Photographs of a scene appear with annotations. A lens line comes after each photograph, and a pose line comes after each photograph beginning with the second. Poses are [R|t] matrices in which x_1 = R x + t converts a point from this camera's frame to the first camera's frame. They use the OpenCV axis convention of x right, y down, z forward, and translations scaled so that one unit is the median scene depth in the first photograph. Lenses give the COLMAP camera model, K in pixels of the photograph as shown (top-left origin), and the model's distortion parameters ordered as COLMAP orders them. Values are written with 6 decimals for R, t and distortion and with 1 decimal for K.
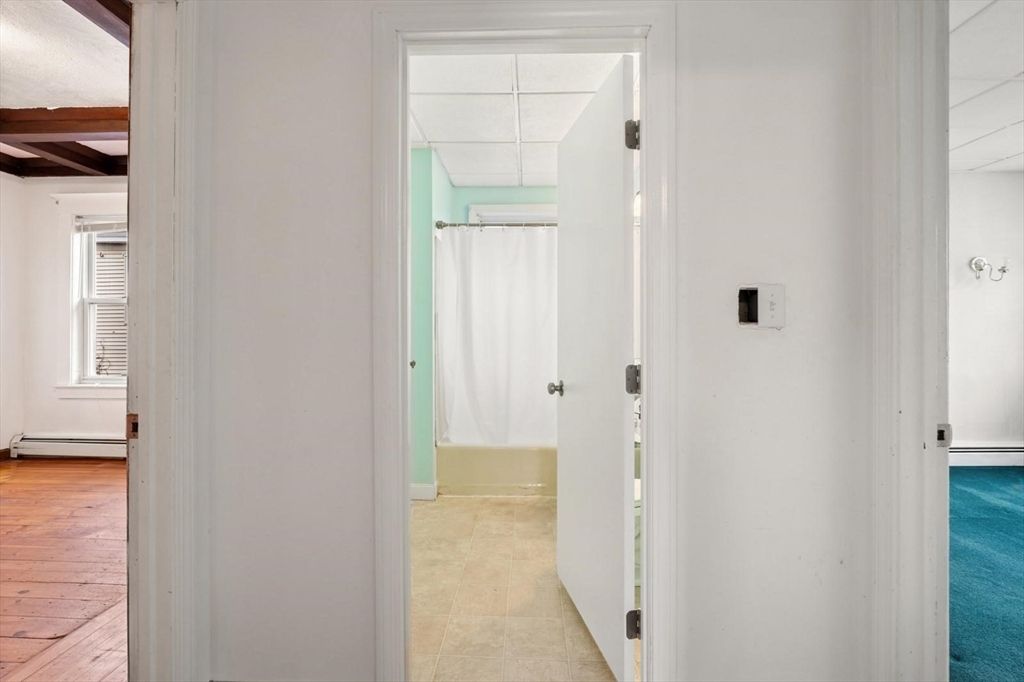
lens RADIAL K [[456.3, 0, 515.6], [0, 456.3, 333.2], [0, 0, 1]] dist [-0.003835, 0.000306]
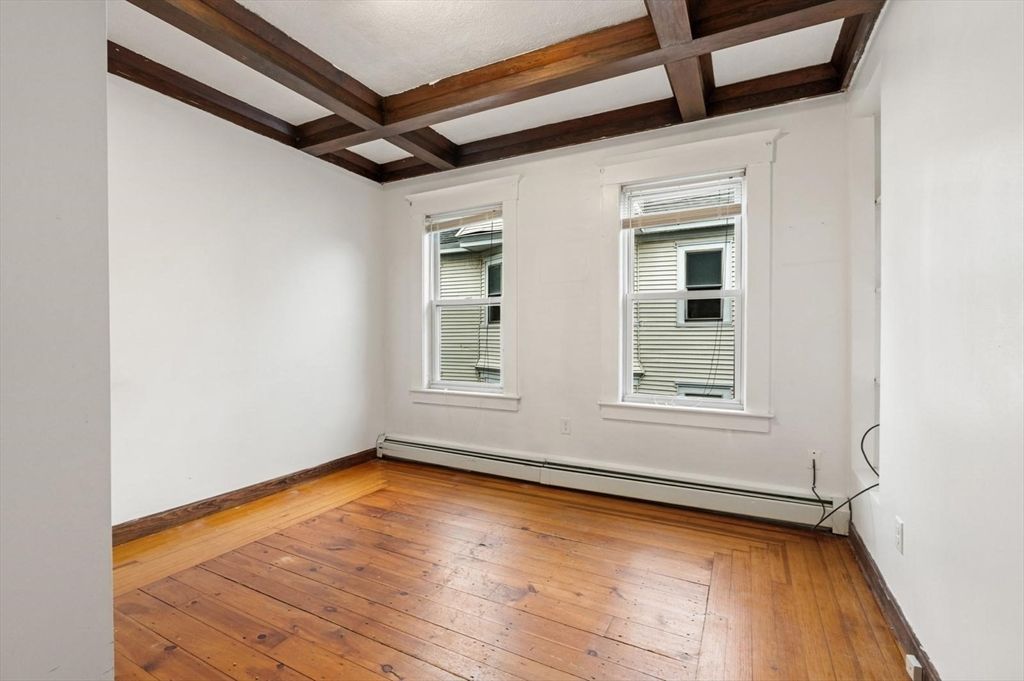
lens RADIAL K [[456.3, 0, 508.2], [0, 456.3, 341.3], [0, 0, 1]] dist [-0.003835, 0.000306]
pose [[0.899937, 0.000364, -0.436021, -0.384795], [0.008718, 0.999785, 0.018829, -0.007069], [0.435934, -0.020746, 0.899740, 0.196569]]
